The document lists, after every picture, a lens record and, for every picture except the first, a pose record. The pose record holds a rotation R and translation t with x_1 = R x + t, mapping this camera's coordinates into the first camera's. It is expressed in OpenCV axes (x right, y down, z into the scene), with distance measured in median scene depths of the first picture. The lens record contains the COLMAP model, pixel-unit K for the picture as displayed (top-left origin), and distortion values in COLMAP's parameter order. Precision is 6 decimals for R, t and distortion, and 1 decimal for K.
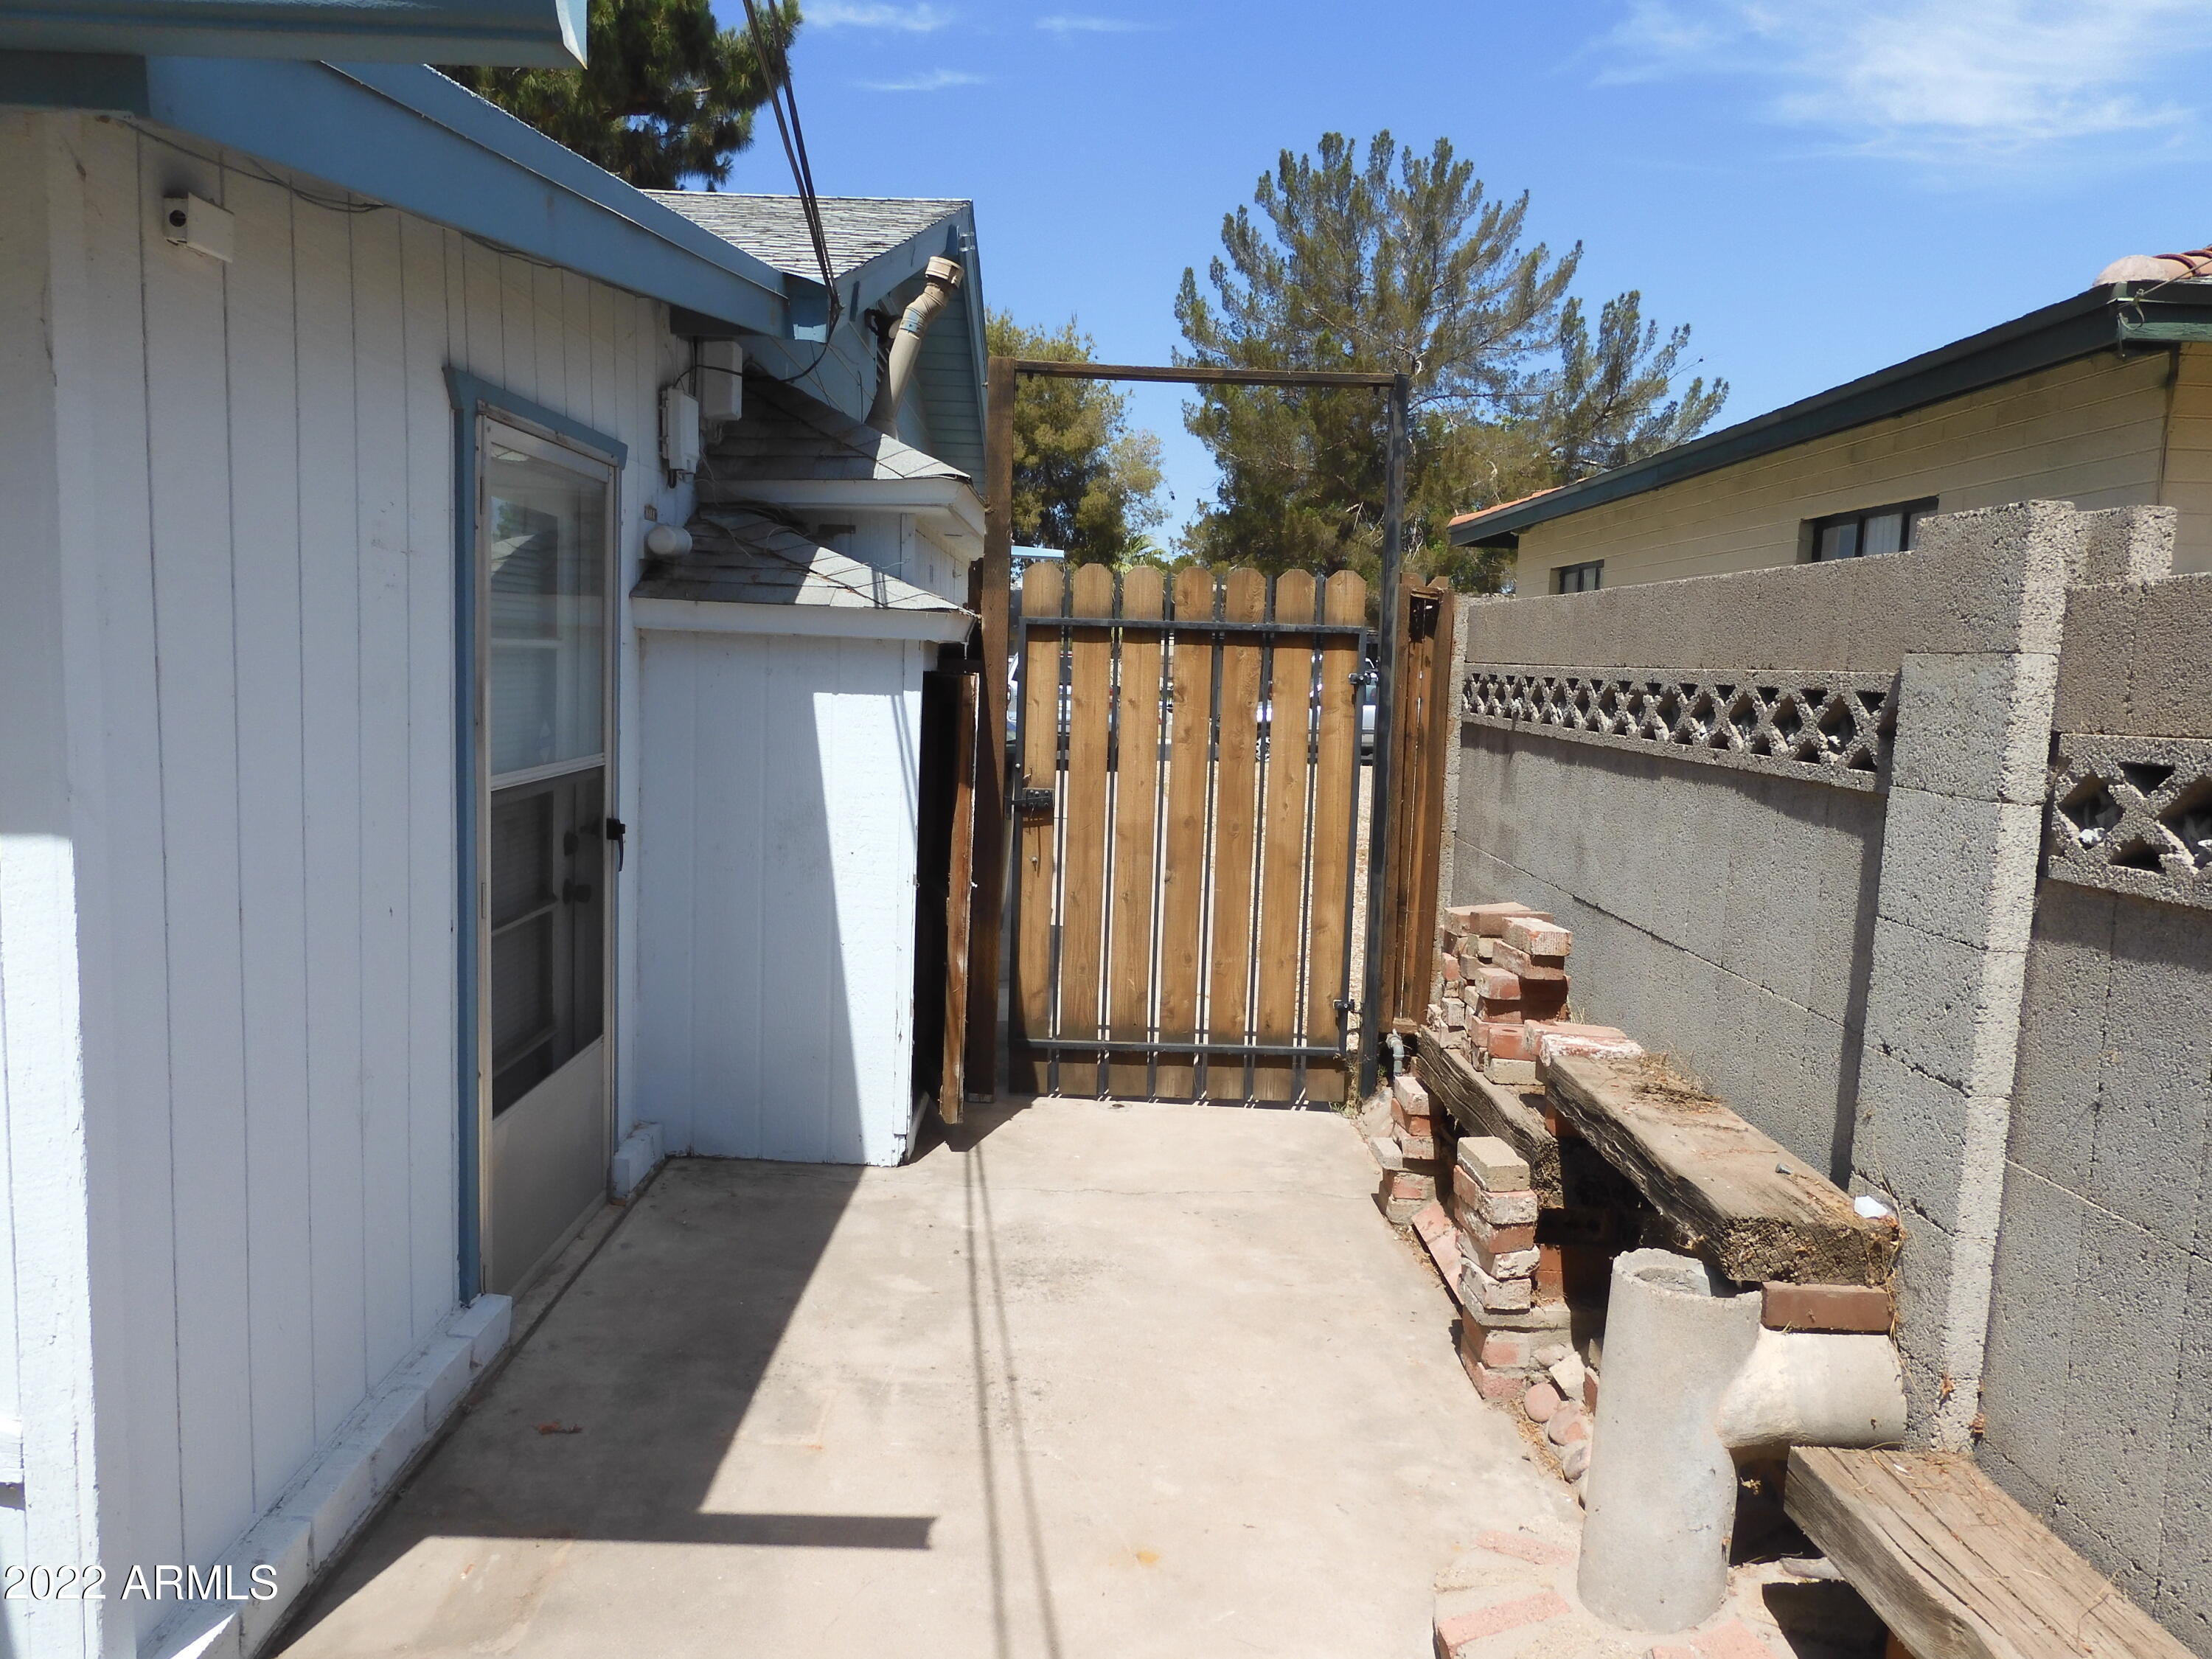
lens RADIAL K [[1584.6, 0, 1104.3], [0, 1584.6, 910.3], [0, 0, 1]] dist [-0.001140, 0.002945]
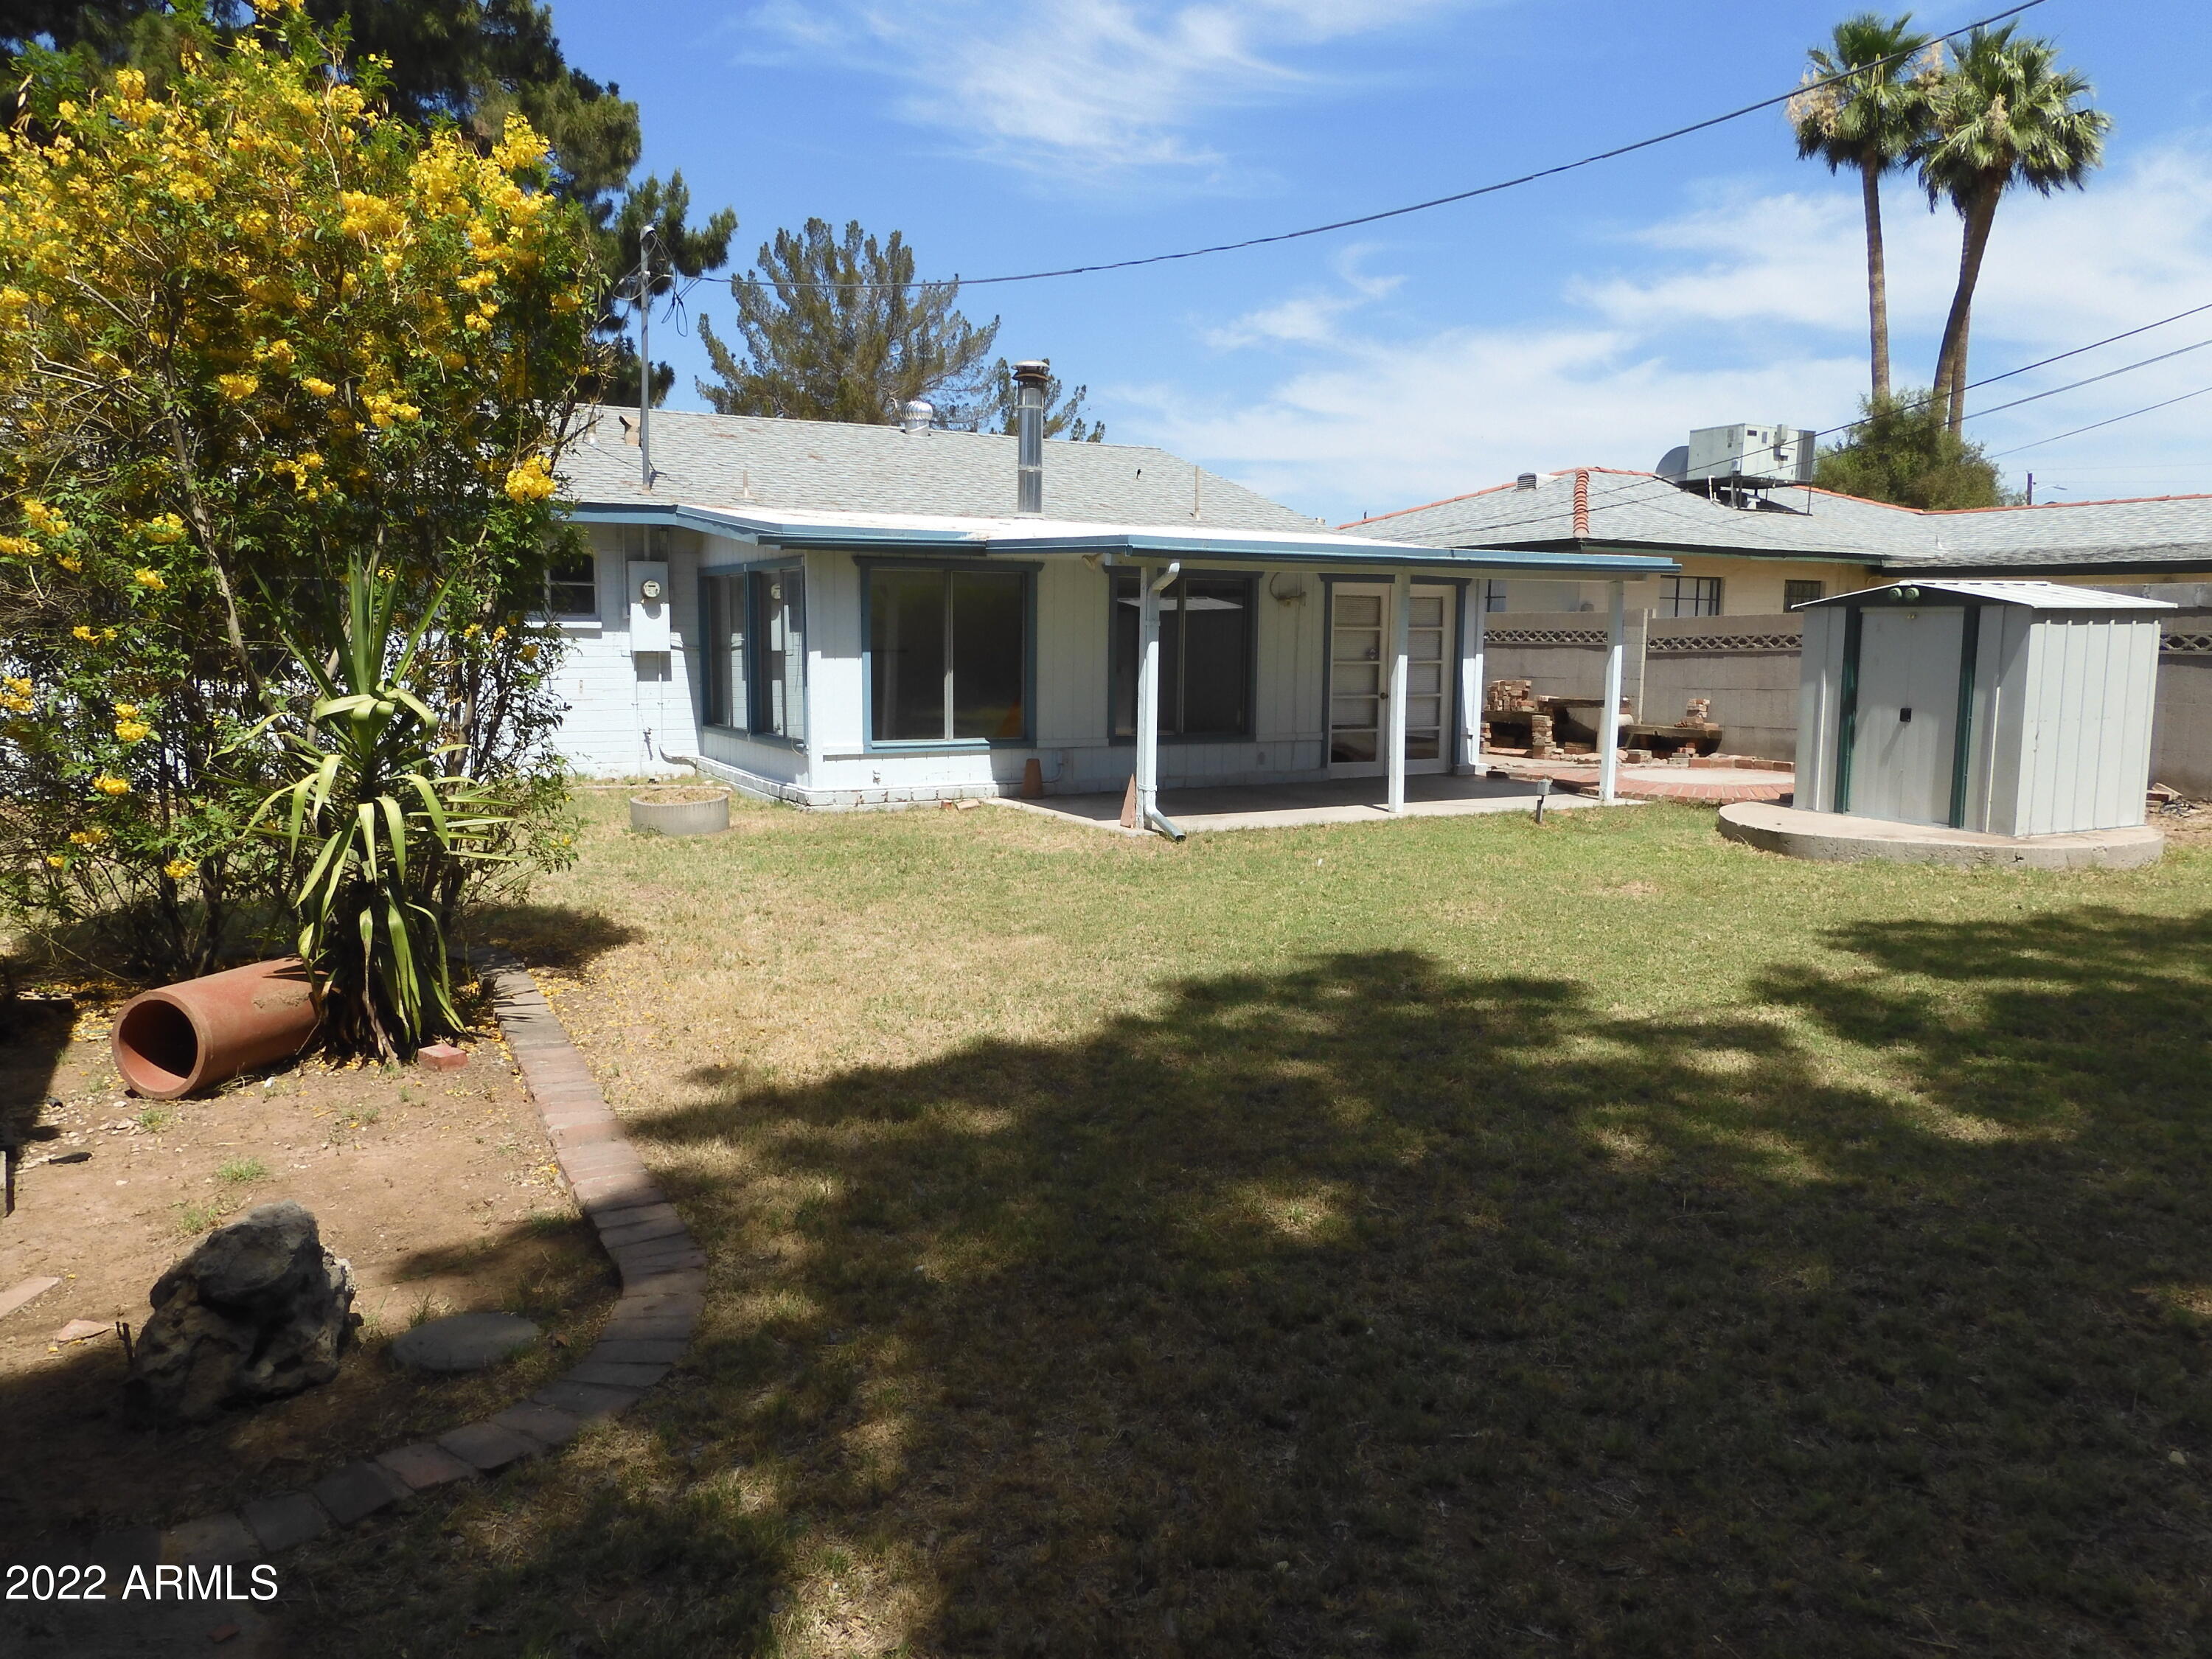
lens RADIAL K [[1584.6, 0, 1101.9], [0, 1584.6, 835.1], [0, 0, 1]] dist [-0.001140, 0.002945]
pose [[0.880770, -0.083255, 0.466167, -0.296836], [0.093329, 0.995634, 0.001482, 0.029573], [-0.464255, 0.042202, 0.884695, -0.230906]]
